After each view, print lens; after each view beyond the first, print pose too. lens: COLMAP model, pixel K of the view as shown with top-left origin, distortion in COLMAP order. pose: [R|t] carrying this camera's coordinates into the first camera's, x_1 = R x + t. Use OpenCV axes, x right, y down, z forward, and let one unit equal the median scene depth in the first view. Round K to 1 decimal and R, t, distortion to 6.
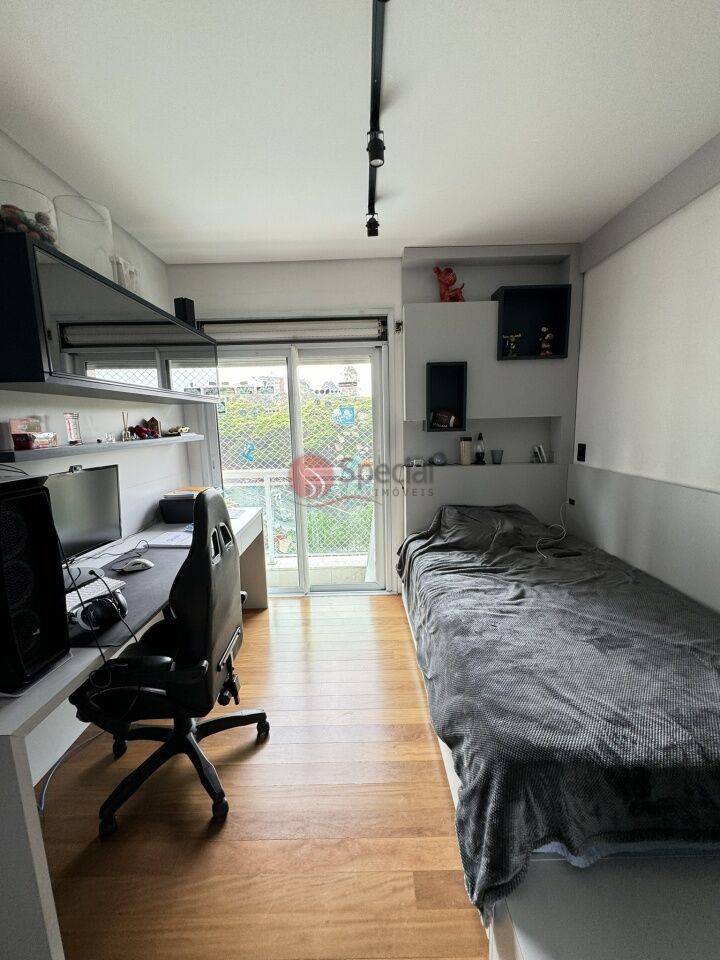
lens RADIAL K [[382.4, 0, 361.3], [0, 382.4, 479.5], [0, 0, 1]] dist [-0.010513, -0.000200]
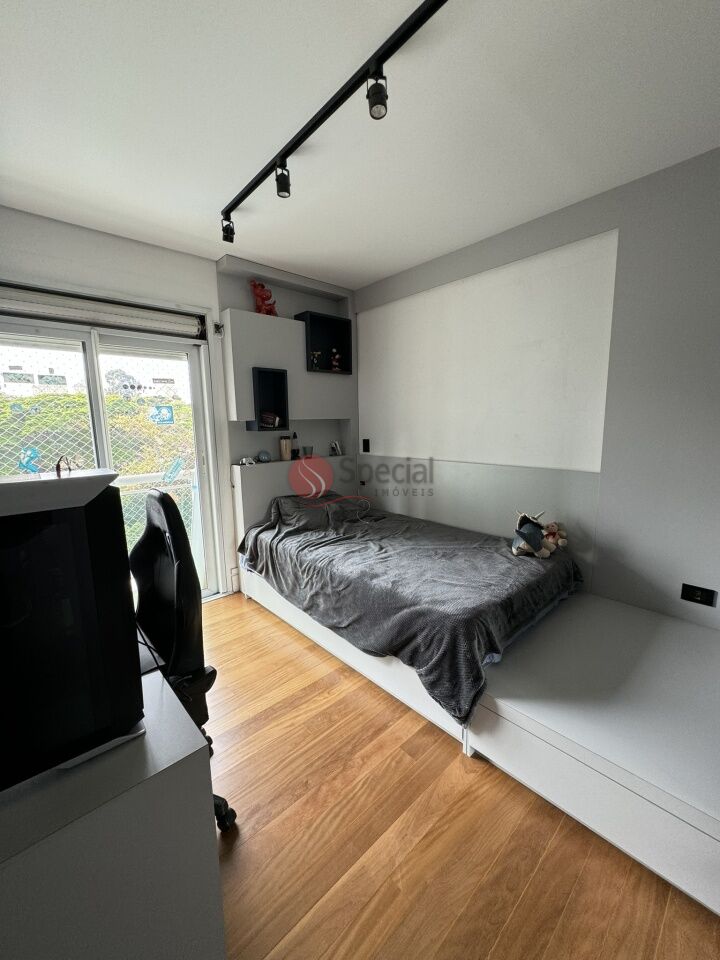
lens RADIAL K [[382.4, 0, 363.5], [0, 382.4, 479.9], [0, 0, 1]] dist [-0.010513, -0.000200]
pose [[0.731240, -0.092358, 0.675838, -0.357237], [0.101812, 0.994470, 0.025743, 0.014248], [-0.674479, 0.049985, 0.736600, 0.012898]]
